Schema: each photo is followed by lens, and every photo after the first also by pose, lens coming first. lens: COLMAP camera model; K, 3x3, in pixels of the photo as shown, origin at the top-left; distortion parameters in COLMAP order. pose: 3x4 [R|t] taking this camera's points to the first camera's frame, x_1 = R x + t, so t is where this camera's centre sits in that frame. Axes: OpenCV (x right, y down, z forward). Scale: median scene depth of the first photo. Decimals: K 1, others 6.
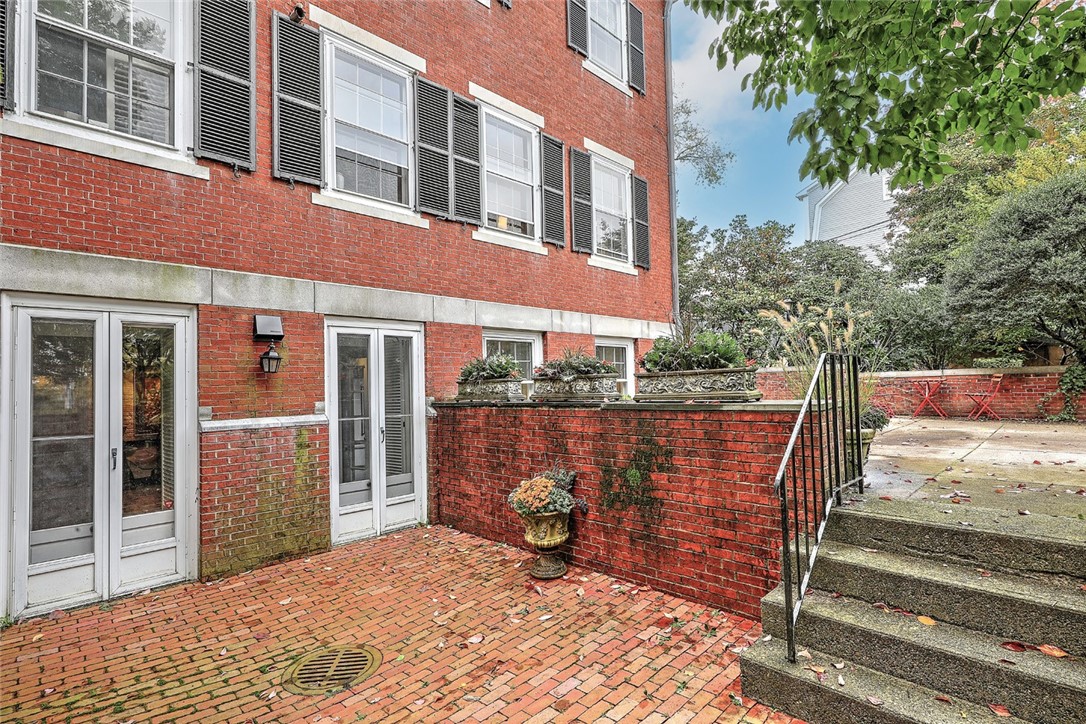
lens RADIAL K [[519.8, 0, 557.5], [0, 519.8, 370.0], [0, 0, 1]] dist [0.001341, -0.000025]
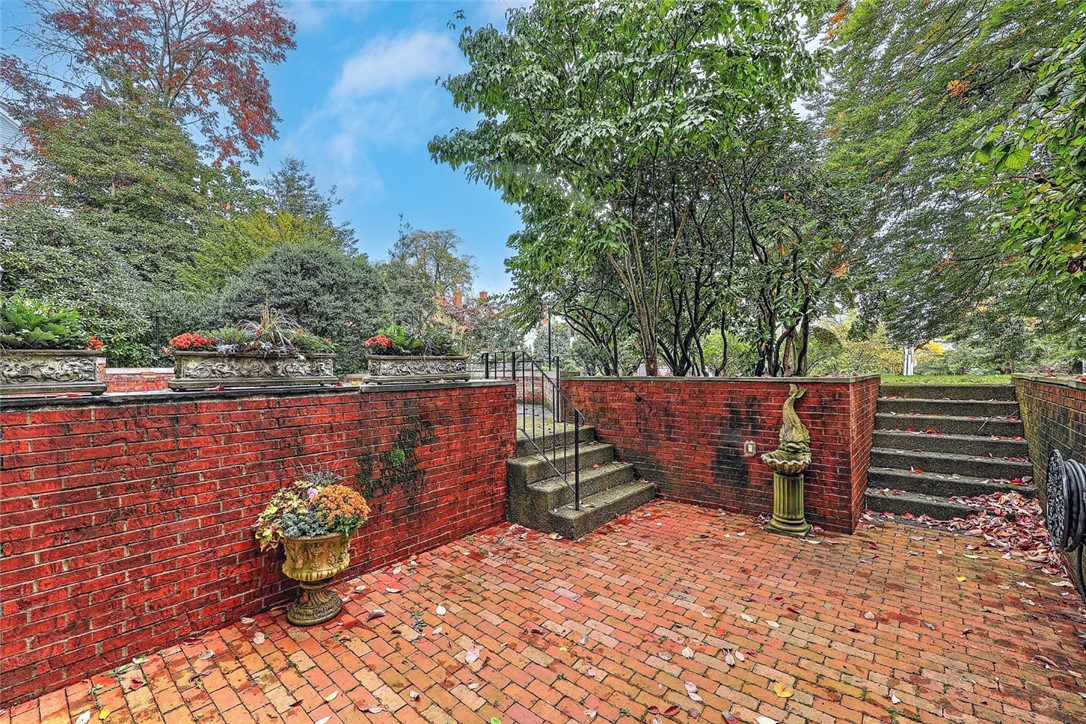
lens RADIAL K [[448.5, 0, 548.7], [0, 448.5, 367.9], [0, 0, 1]] dist [0.000358, -0.000161]
pose [[-0.079130, 0.031756, 0.996358, -0.739465], [-0.014802, 0.999345, -0.033027, 0.054336], [-0.996754, -0.017361, -0.078608, 0.757096]]
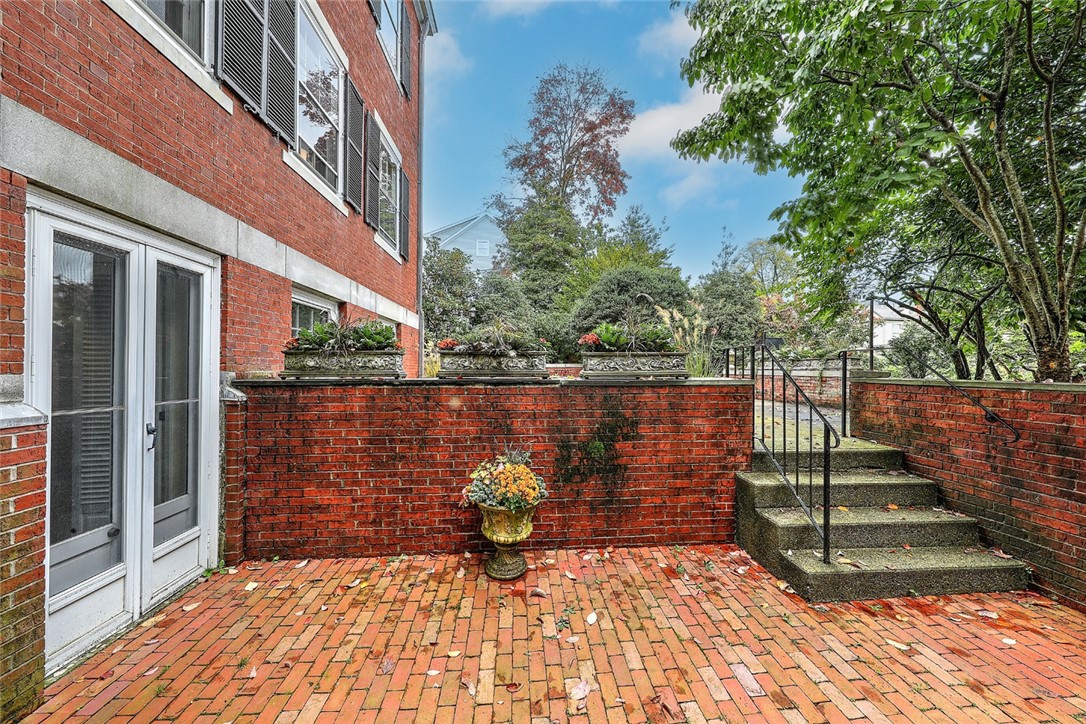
lens RADIAL K [[375.8, 0, 551.0], [0, 375.8, 367.2], [0, 0, 1]] dist [0.000129, -0.000046]
pose [[0.652820, 0.032076, 0.756833, -0.491741], [-0.042932, 0.999064, -0.005310, 0.045276], [-0.756295, -0.029026, 0.653586, 0.556107]]
